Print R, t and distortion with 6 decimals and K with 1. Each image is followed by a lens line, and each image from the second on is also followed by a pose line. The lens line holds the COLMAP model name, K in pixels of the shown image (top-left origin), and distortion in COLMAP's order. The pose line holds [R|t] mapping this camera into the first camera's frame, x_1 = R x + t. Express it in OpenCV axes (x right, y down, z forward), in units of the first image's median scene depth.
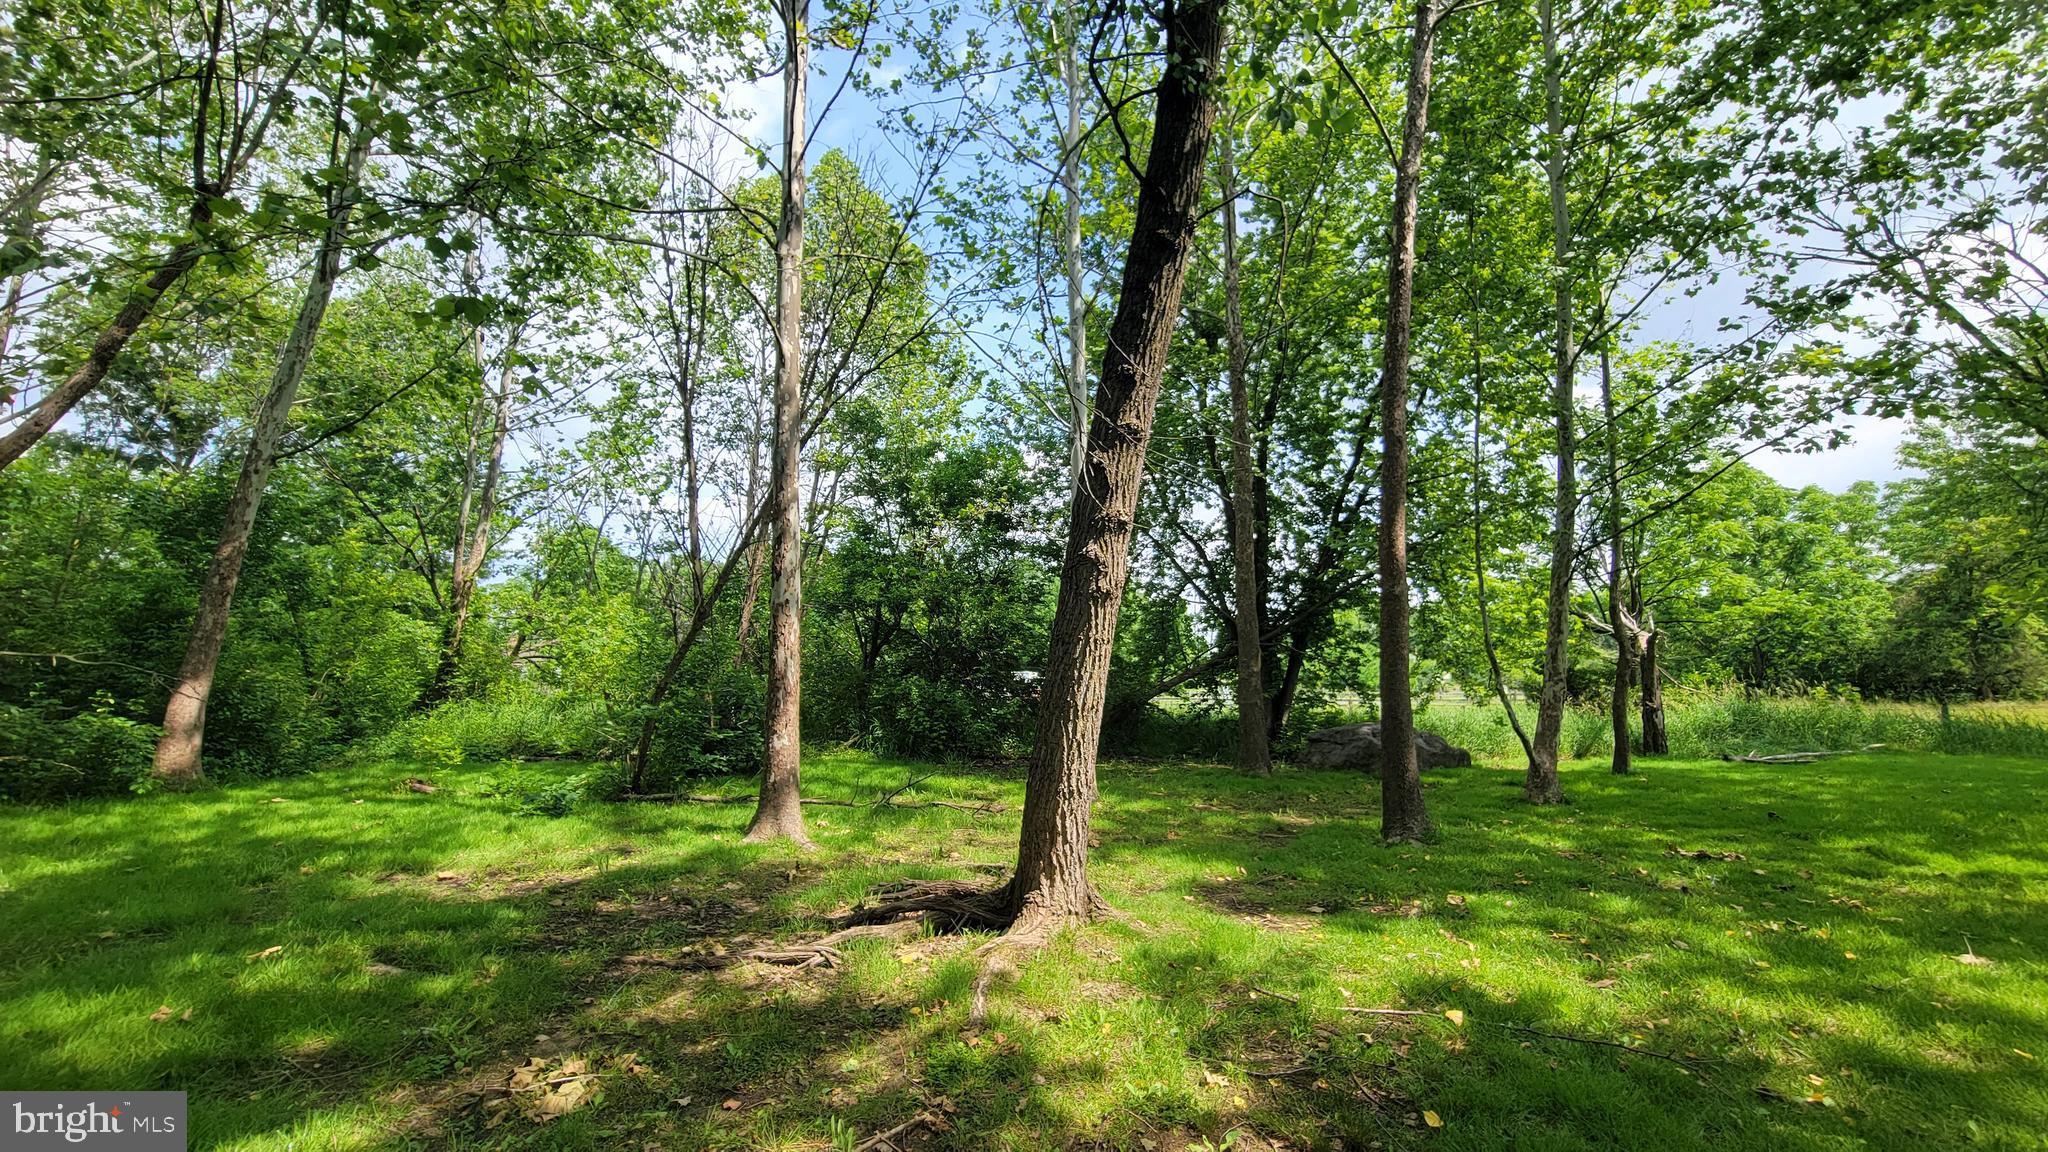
lens RADIAL K [[828.1, 0, 1030.4], [0, 828.1, 563.2], [0, 0, 1]] dist [-0.000139, -0.000501]
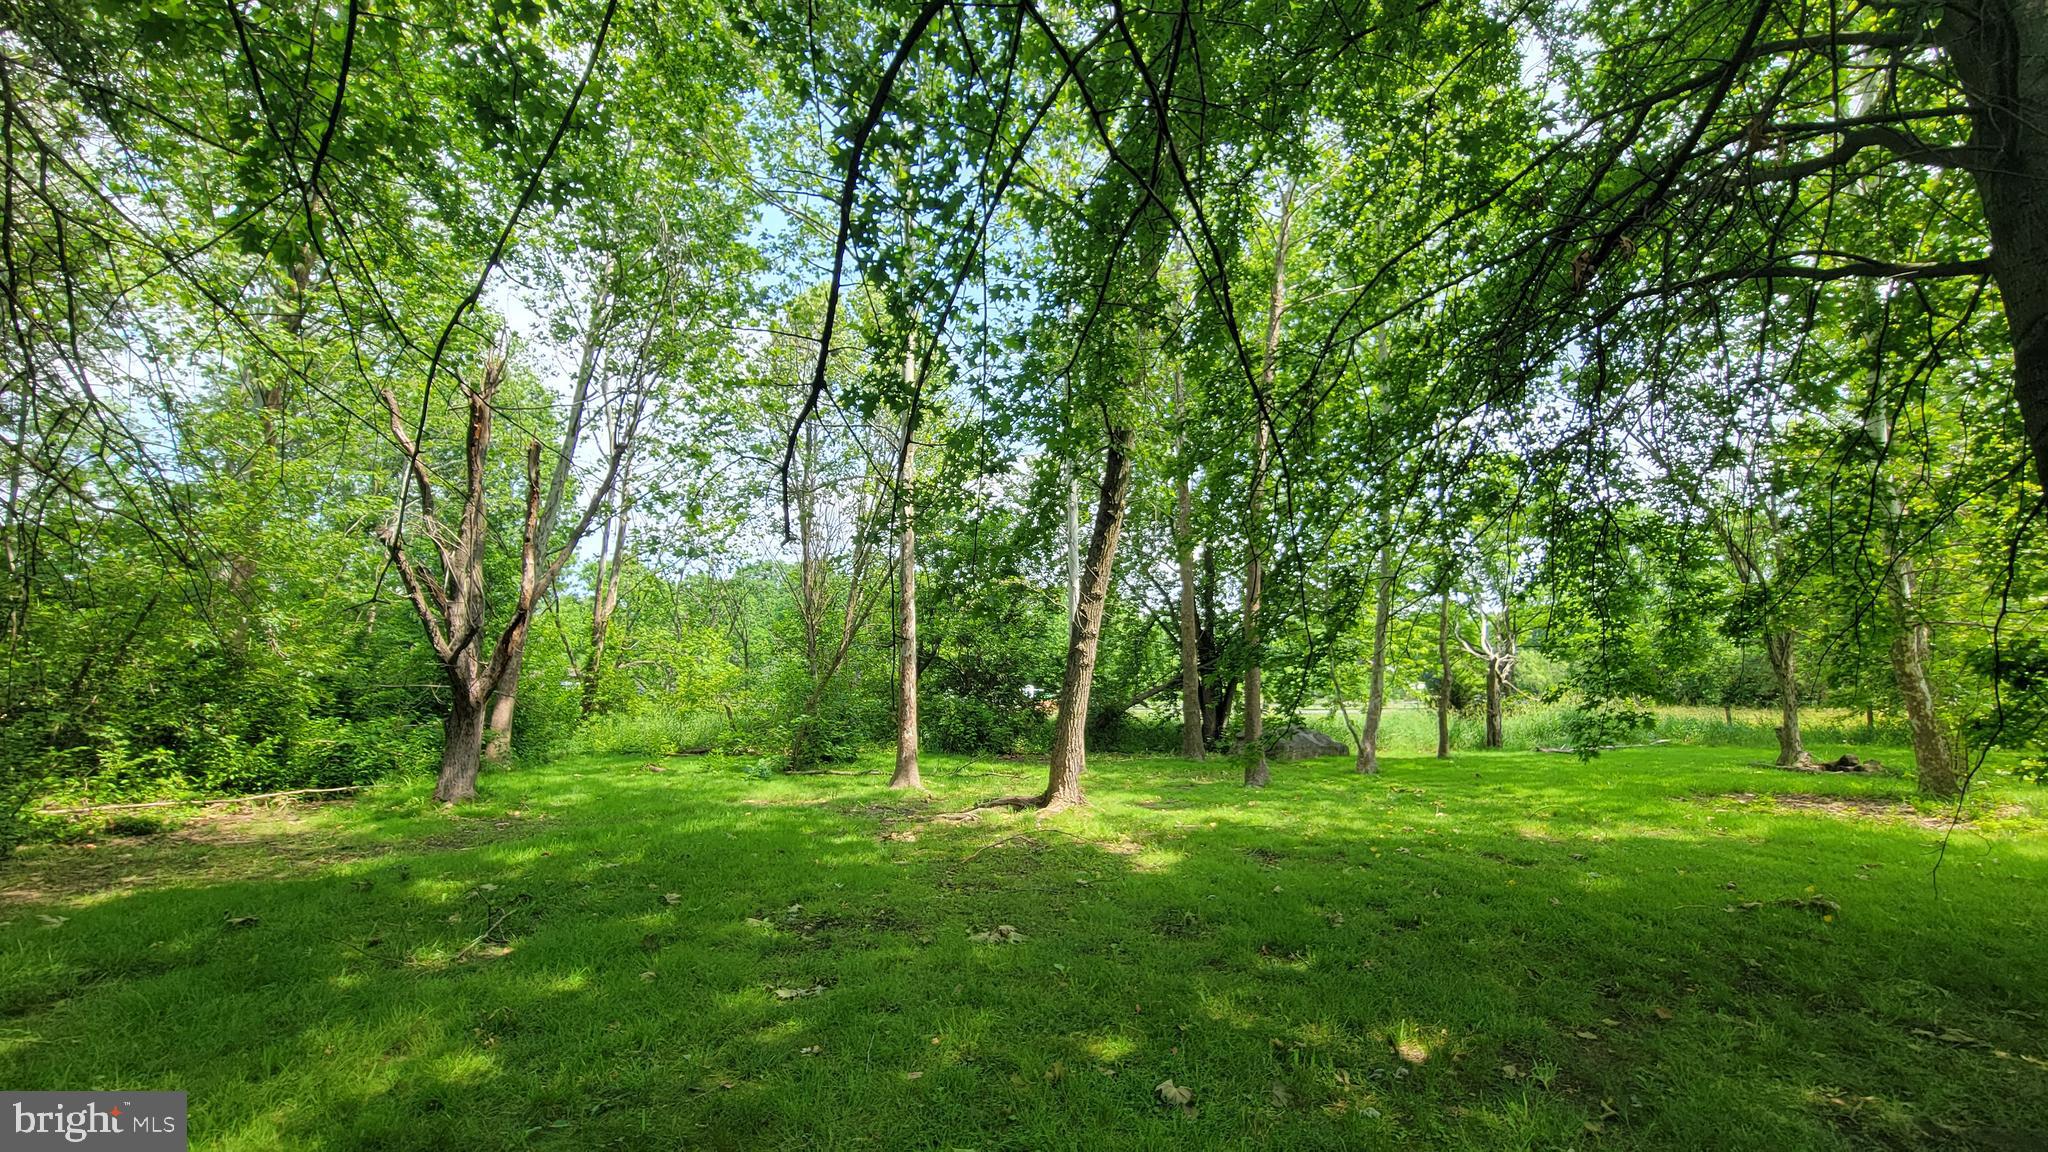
lens RADIAL K [[828.1, 0, 1030.4], [0, 828.1, 563.2], [0, 0, 1]] dist [-0.000139, -0.000501]
pose [[0.999941, -0.002699, 0.010512, -0.023655], [0.002825, 0.999924, -0.011976, -0.057715], [-0.010479, 0.012005, 0.999873, -0.347790]]
